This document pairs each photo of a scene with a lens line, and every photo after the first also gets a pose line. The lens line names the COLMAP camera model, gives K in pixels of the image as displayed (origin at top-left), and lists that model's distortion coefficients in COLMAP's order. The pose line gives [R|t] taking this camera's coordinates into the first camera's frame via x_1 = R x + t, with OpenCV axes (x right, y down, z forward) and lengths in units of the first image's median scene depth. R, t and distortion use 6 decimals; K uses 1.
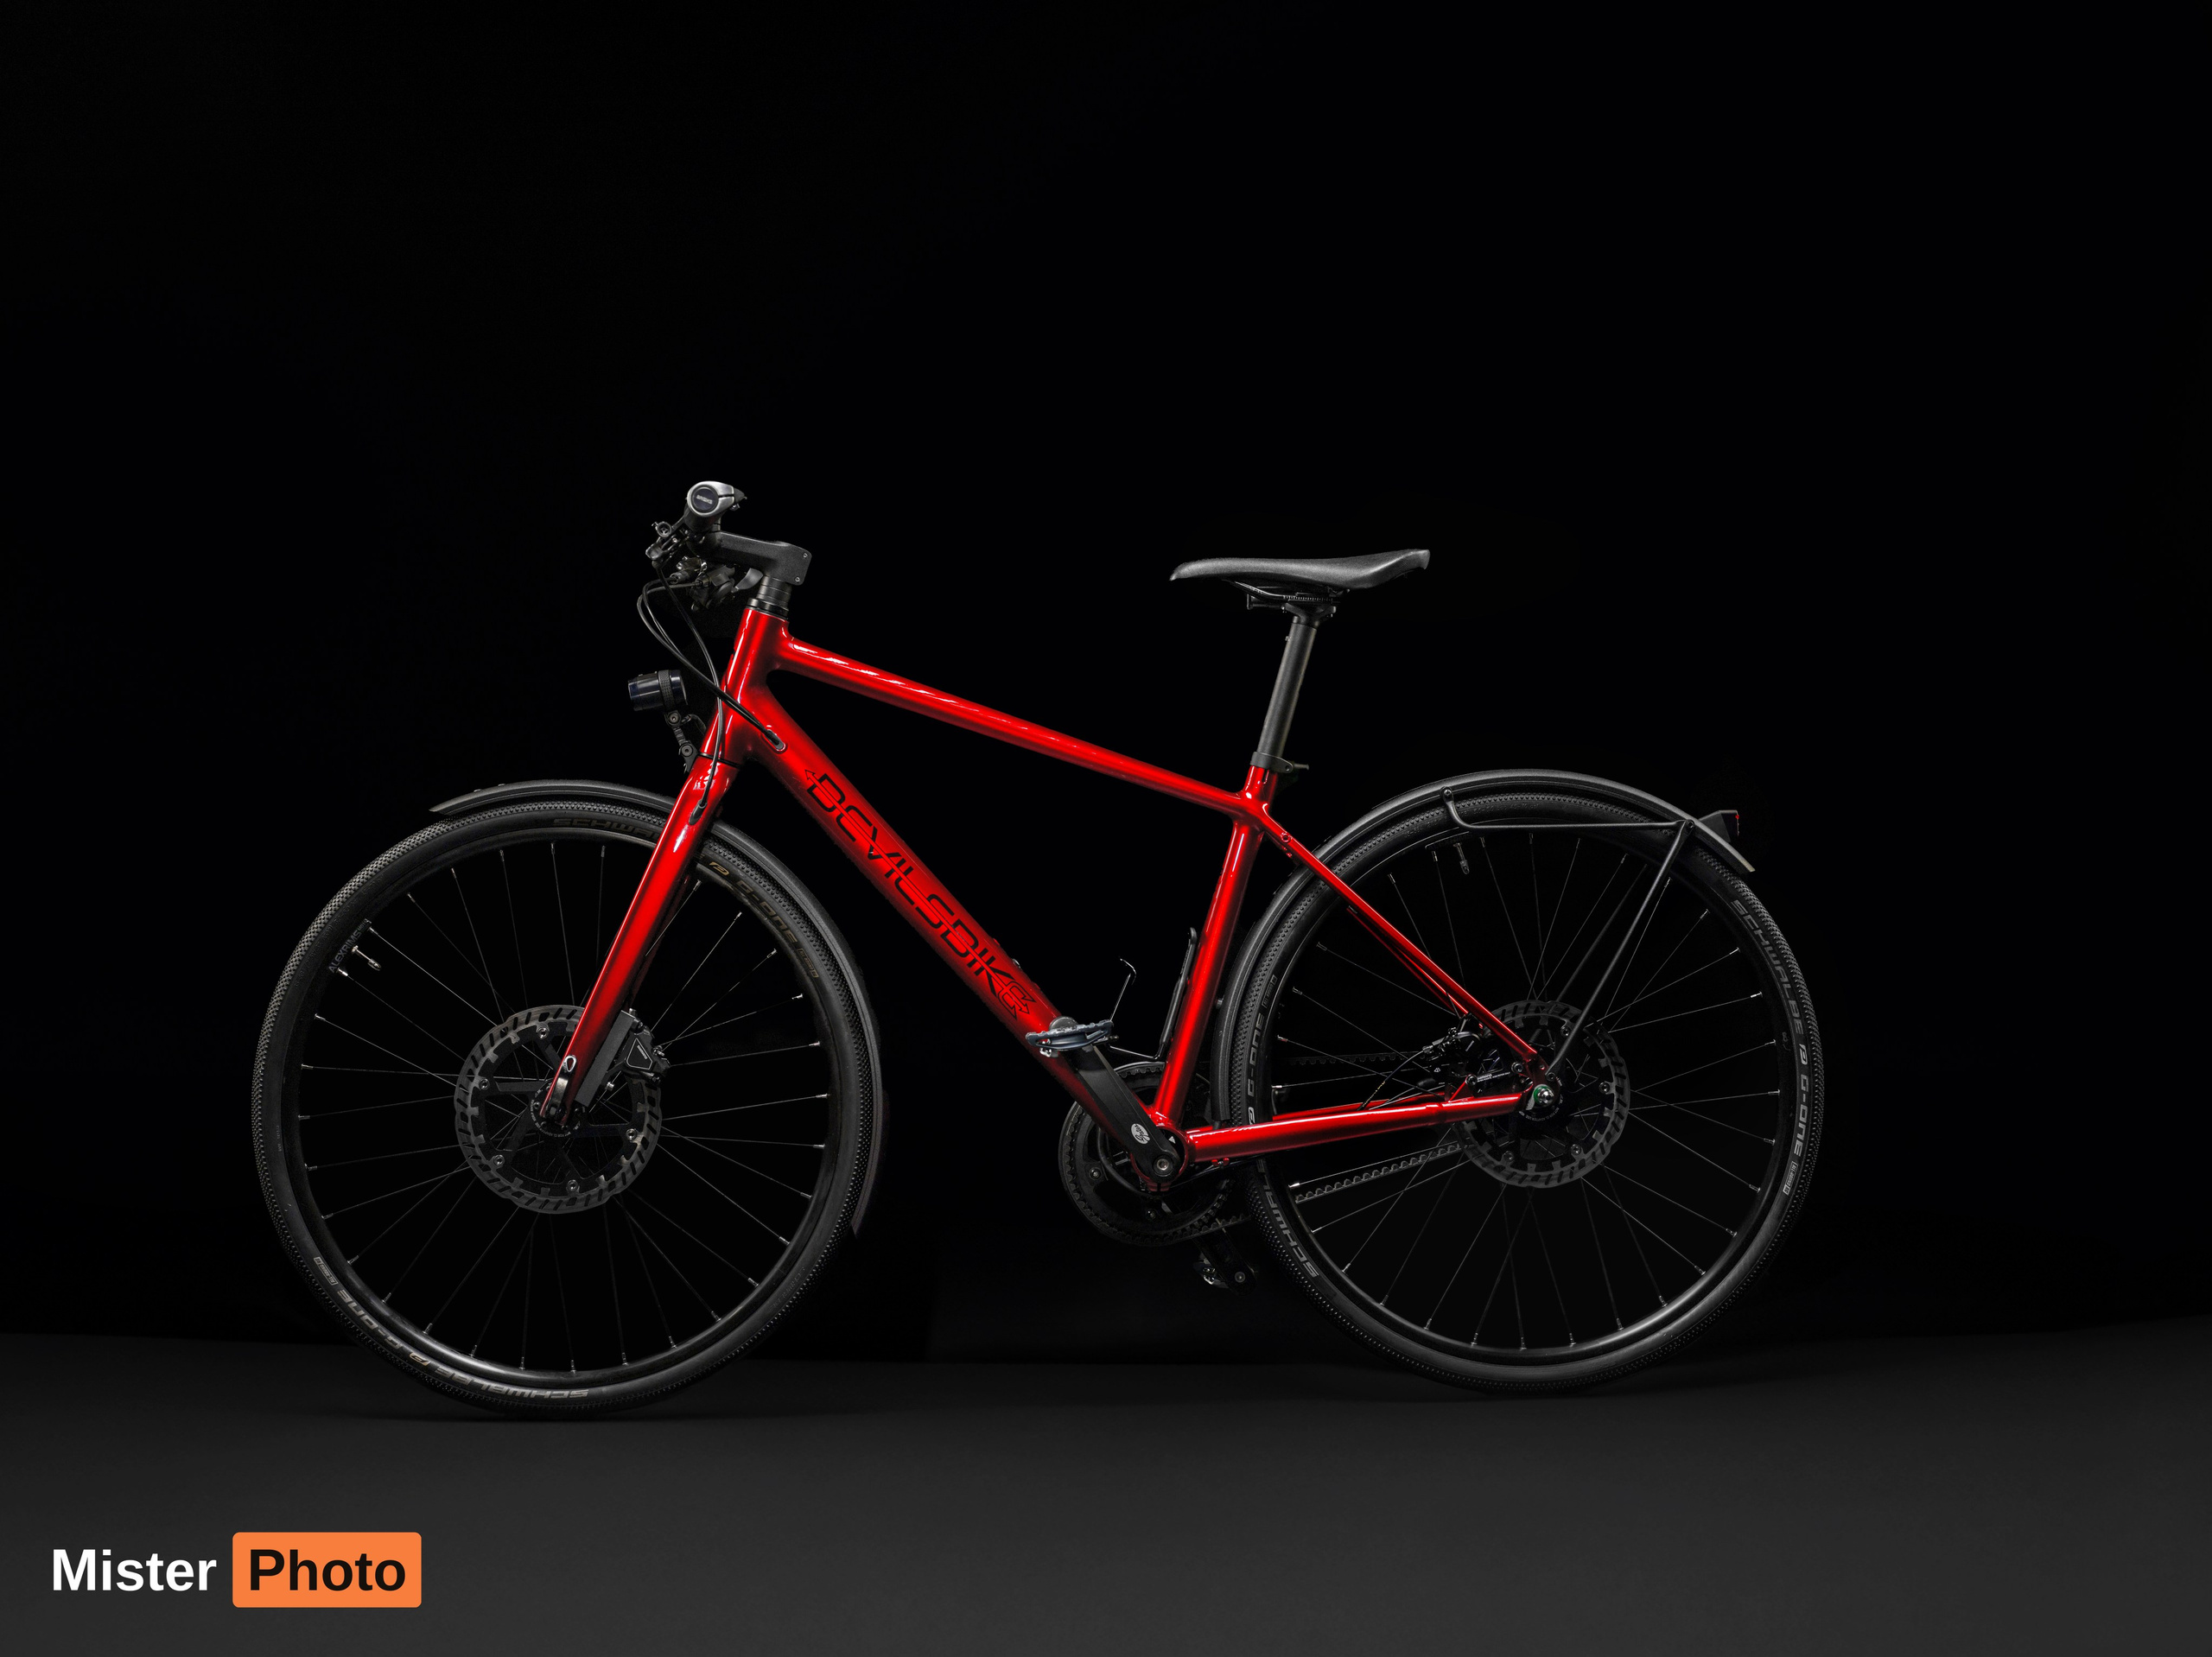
lens RADIAL K [[3381.5, 0, 1115.0], [0, 3381.5, 825.8], [0, 0, 1]] dist [-0.048247, -0.063047]
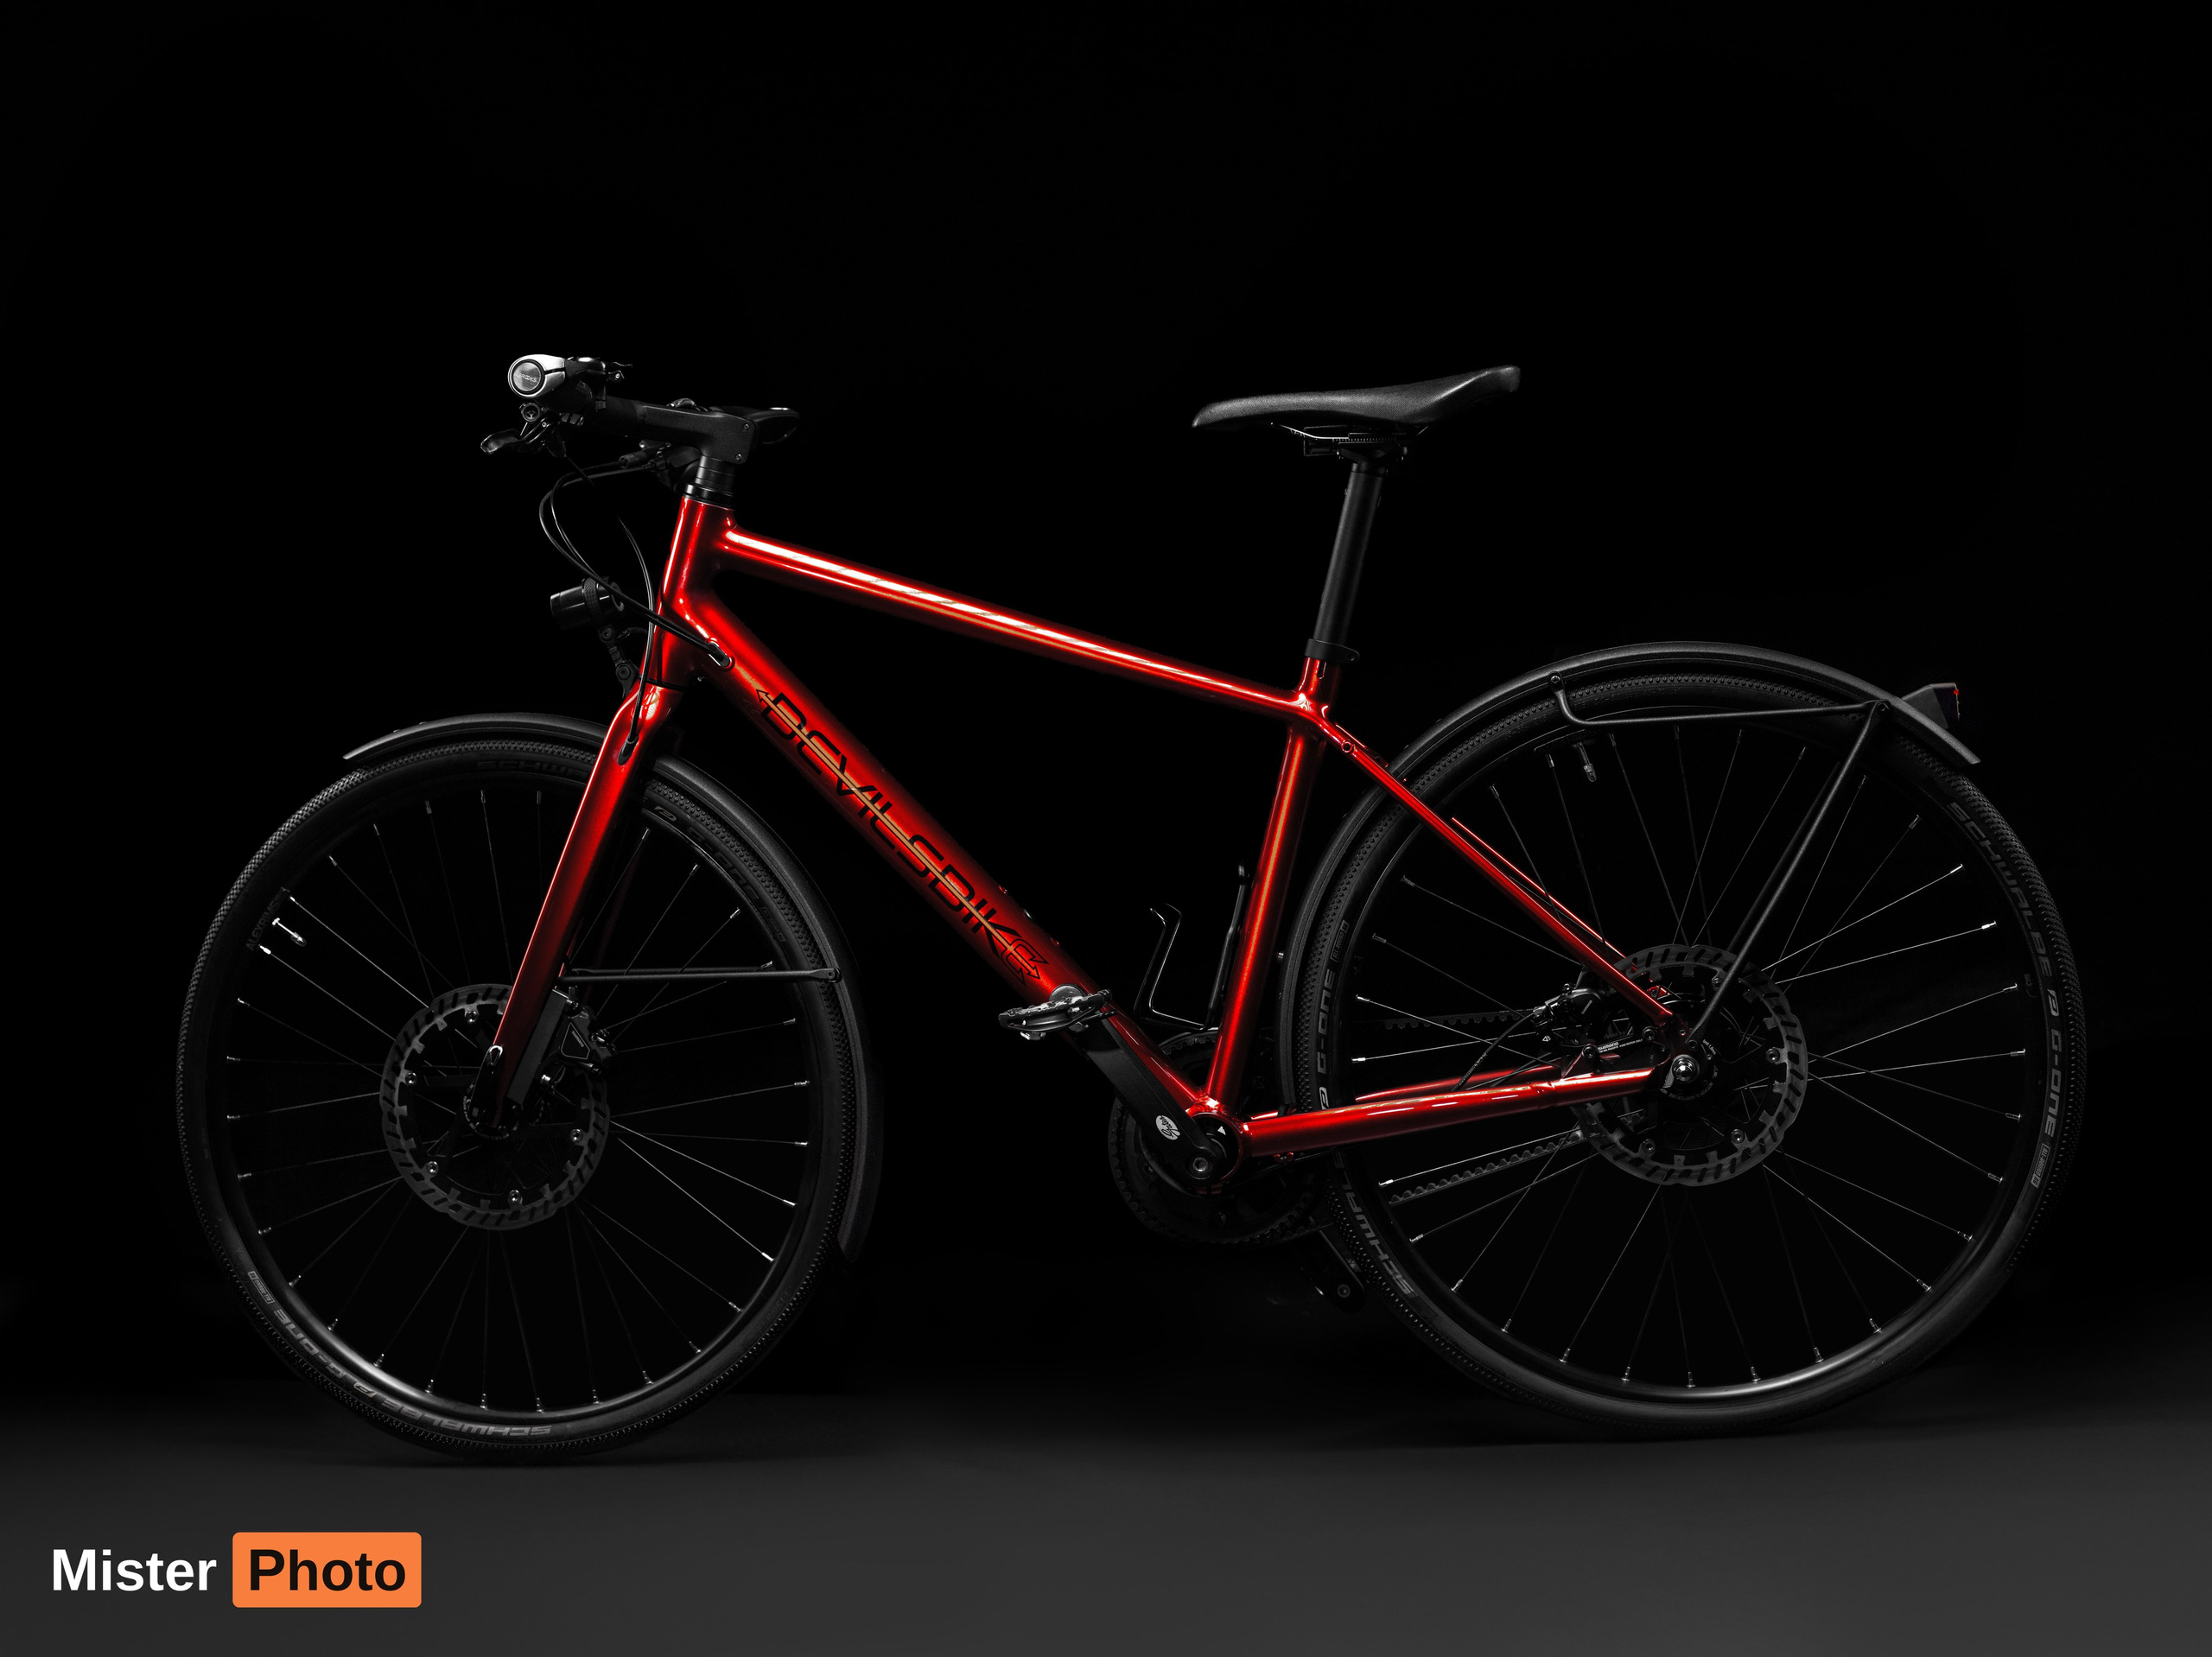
lens RADIAL K [[3381.5, 0, 1115.0], [0, 3381.5, 825.8], [0, 0, 1]] dist [-0.048247, -0.063047]
pose [[0.965991, -0.033908, -0.256343, 0.199591], [0.050767, 0.996940, 0.059436, -0.027748], [0.253543, -0.070428, 0.964757, 0.226793]]
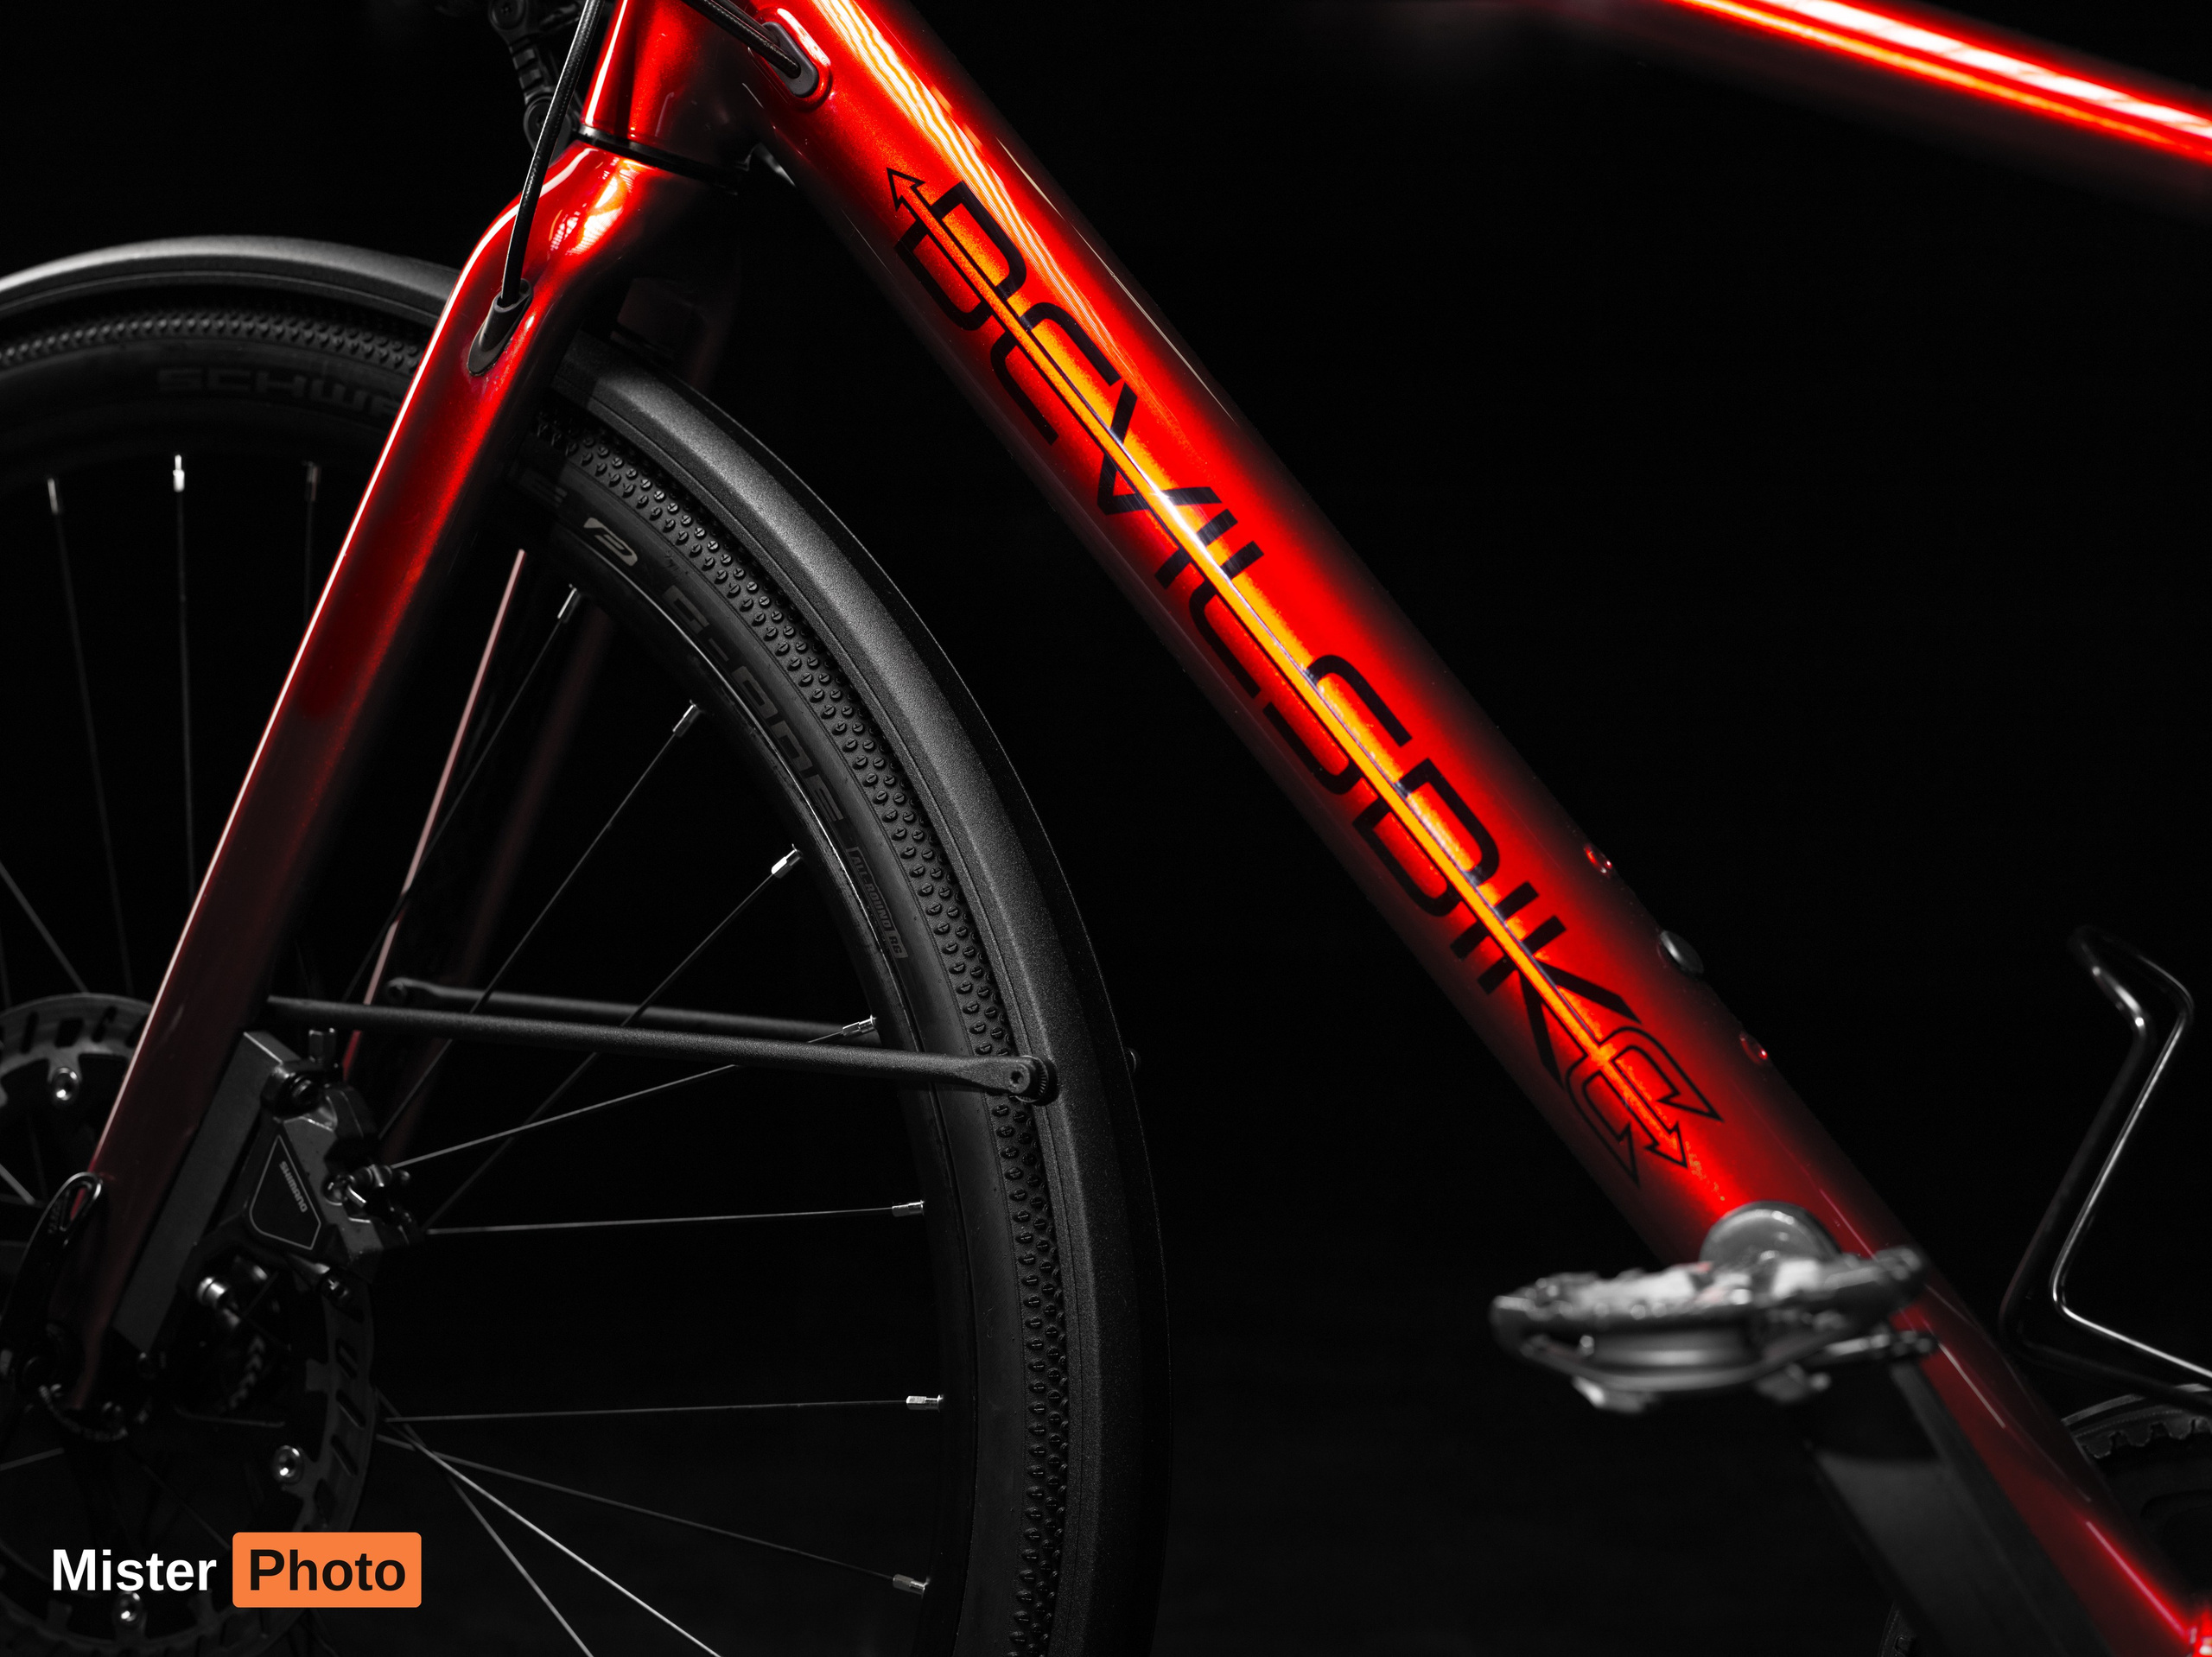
lens RADIAL K [[3381.5, 0, 1115.0], [0, 3381.5, 825.8], [0, 0, 1]] dist [-0.048247, -0.063047]
pose [[0.876320, 0.046451, -0.479485, 0.051647], [-0.030906, 0.998711, 0.040268, 0.023206], [0.480738, -0.020469, 0.876626, 0.770442]]
